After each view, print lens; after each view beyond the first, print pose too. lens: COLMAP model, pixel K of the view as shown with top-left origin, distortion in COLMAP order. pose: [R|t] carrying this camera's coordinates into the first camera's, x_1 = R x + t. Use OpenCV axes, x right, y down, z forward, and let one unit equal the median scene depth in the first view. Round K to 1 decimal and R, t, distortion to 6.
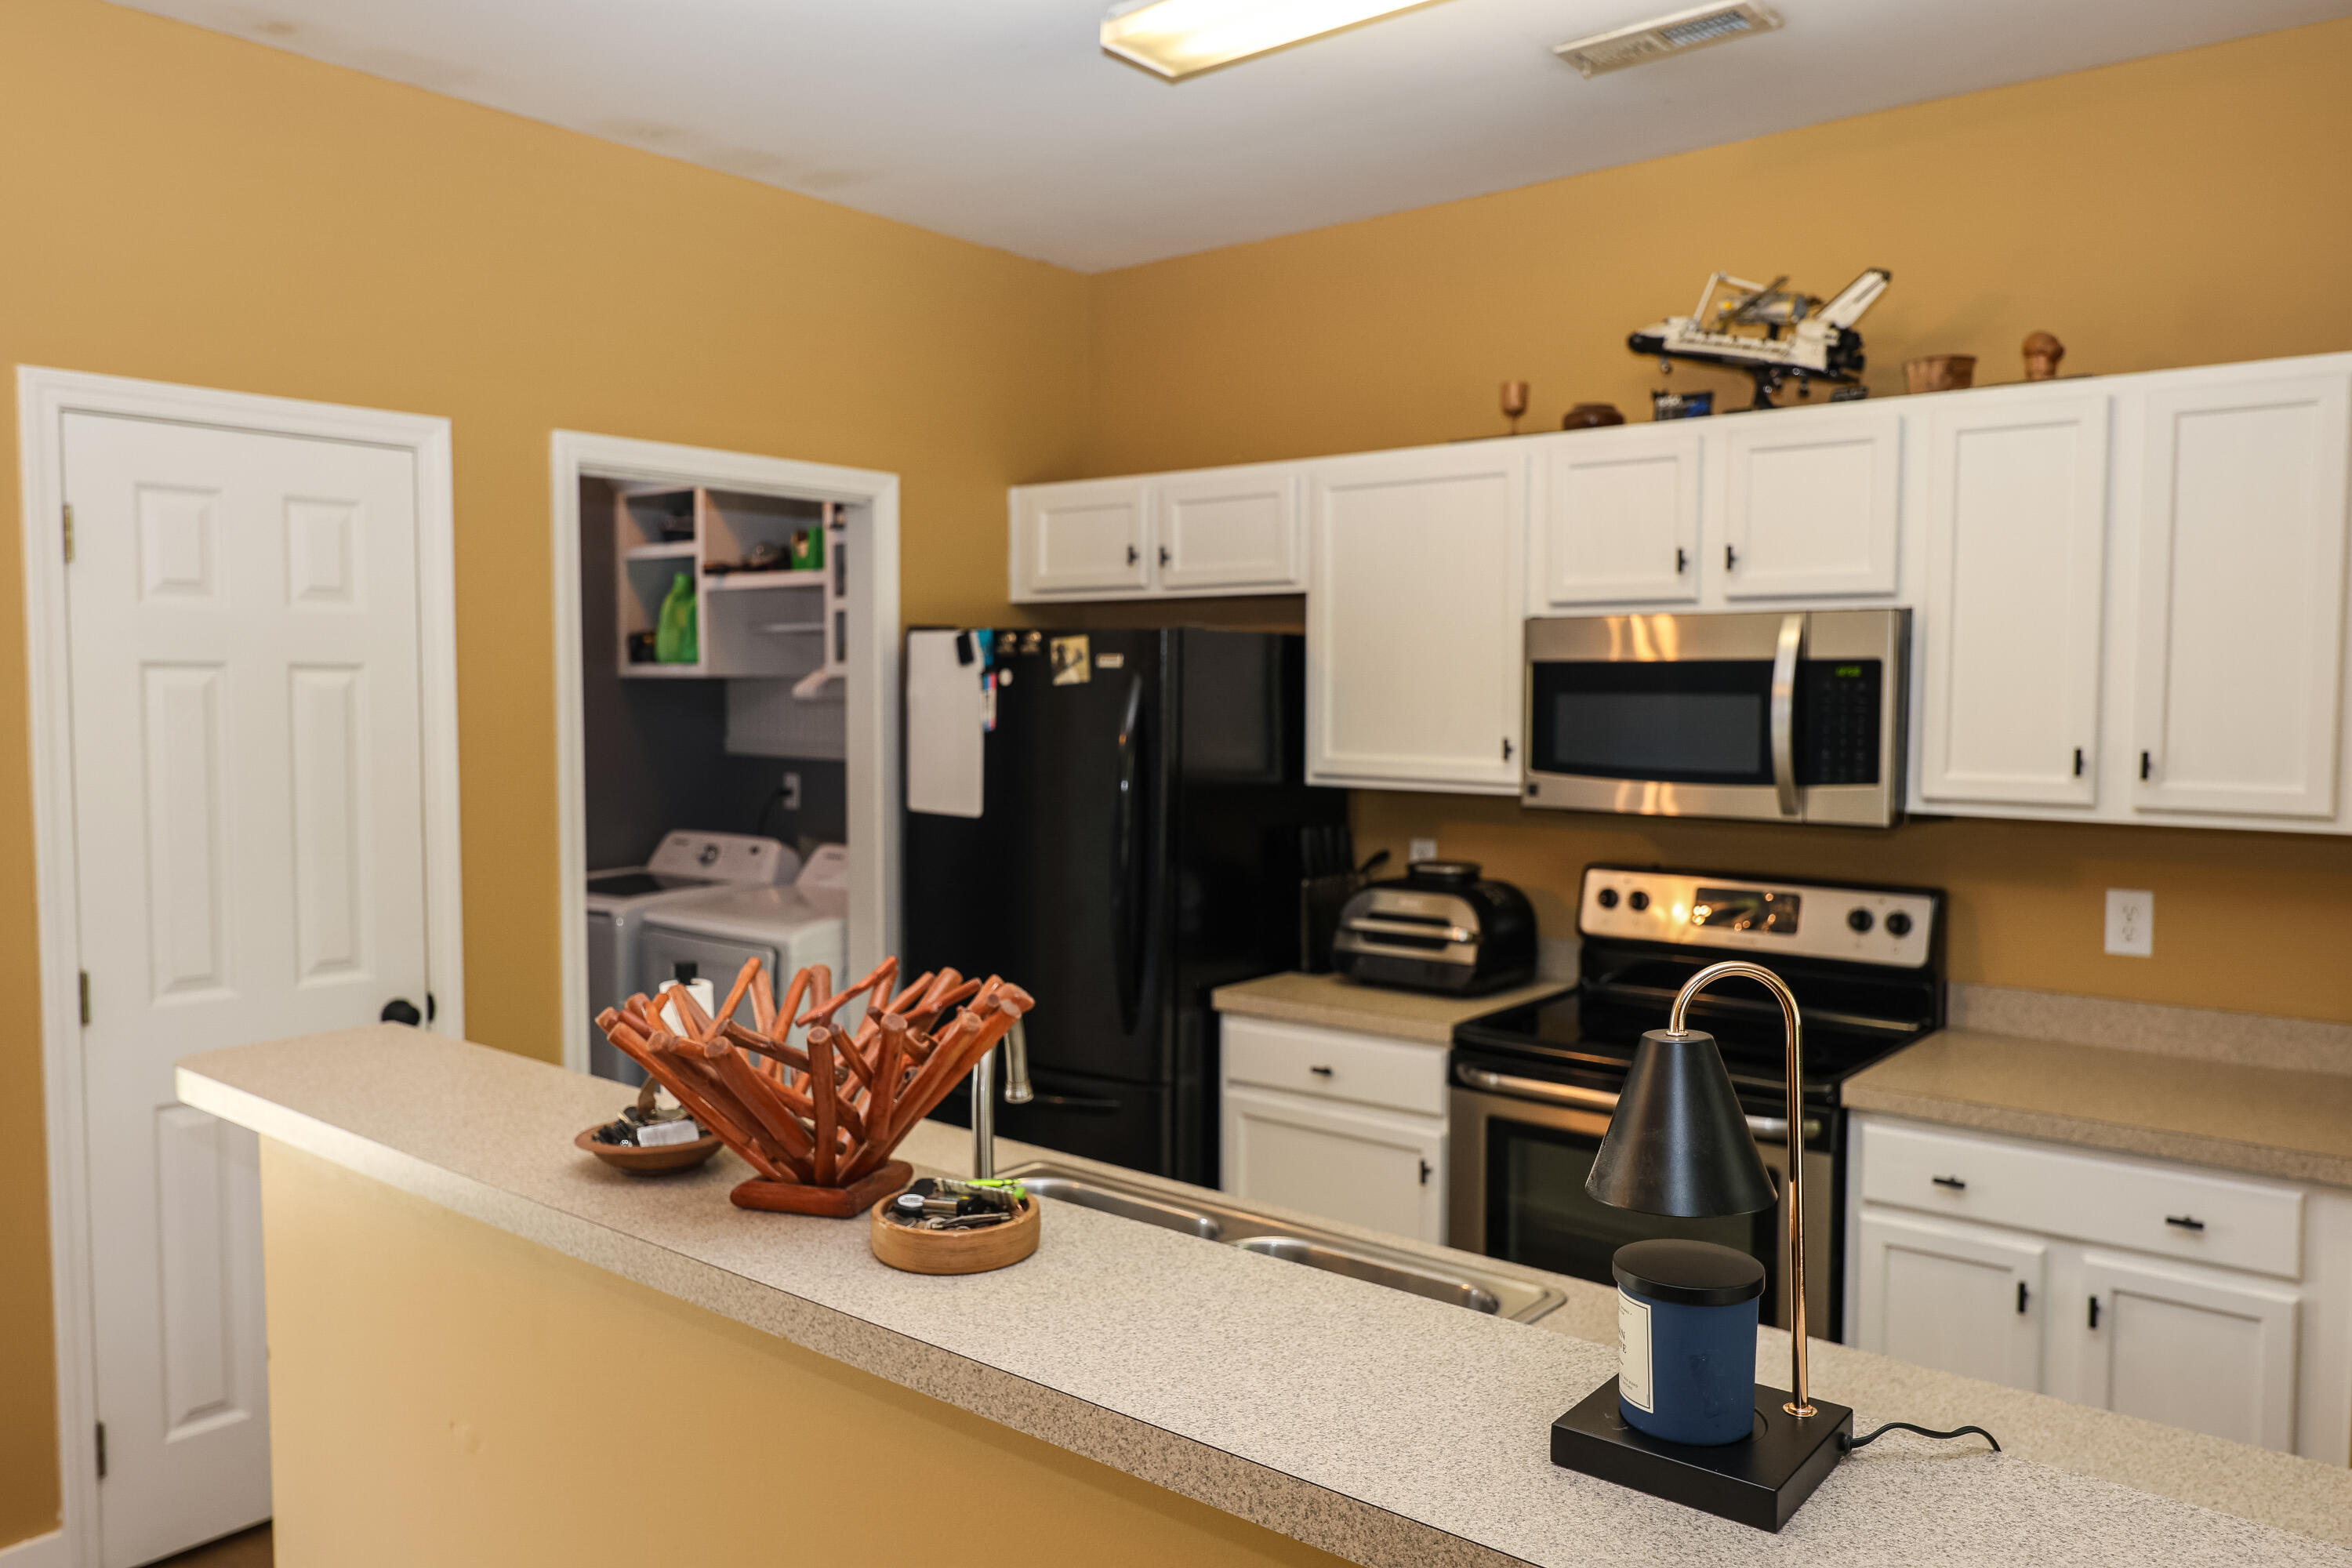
lens RADIAL K [[1708.3, 0, 1176.0], [0, 1708.3, 784.0], [0, 0, 1]] dist [0.005093, -0.001151]
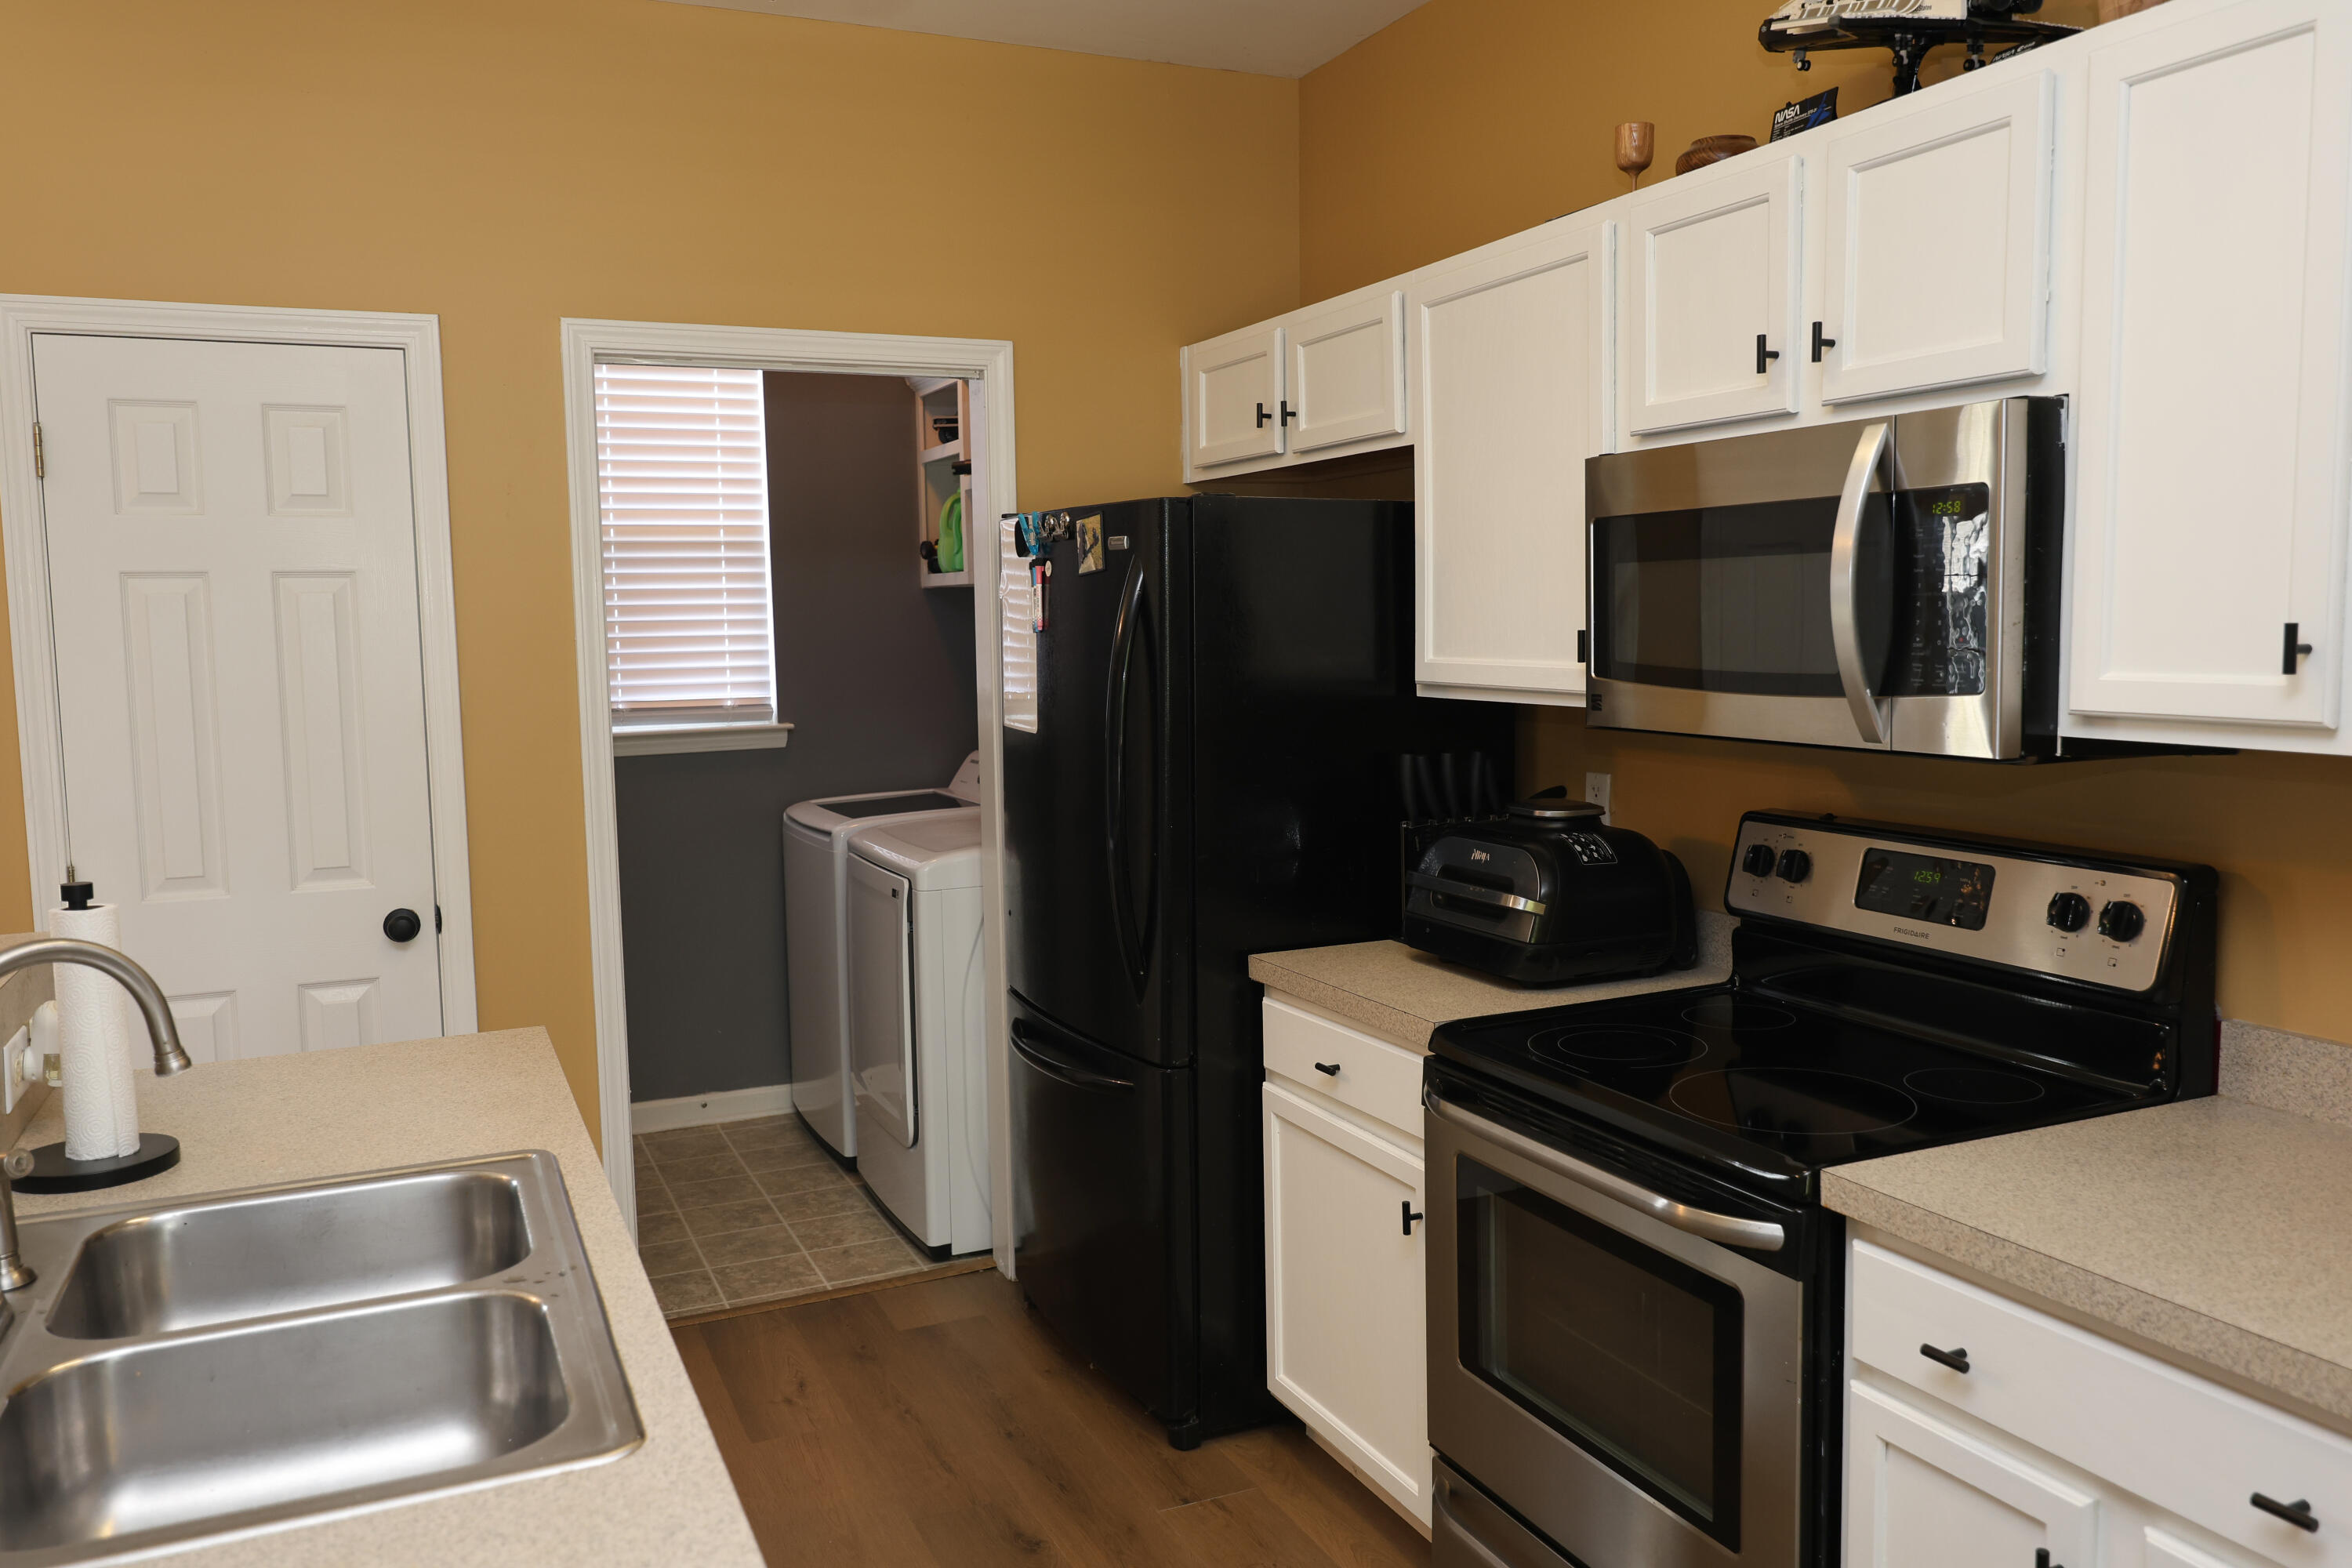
lens RADIAL K [[1775.0, 0, 1176.0], [0, 1775.0, 784.0], [0, 0, 1]] dist [-0.000334, 0.002633]
pose [[0.895373, 0.023370, -0.444703, 0.380212], [-0.005273, 0.999108, 0.041889, 0.007329], [0.445285, -0.035161, 0.894698, 0.264876]]
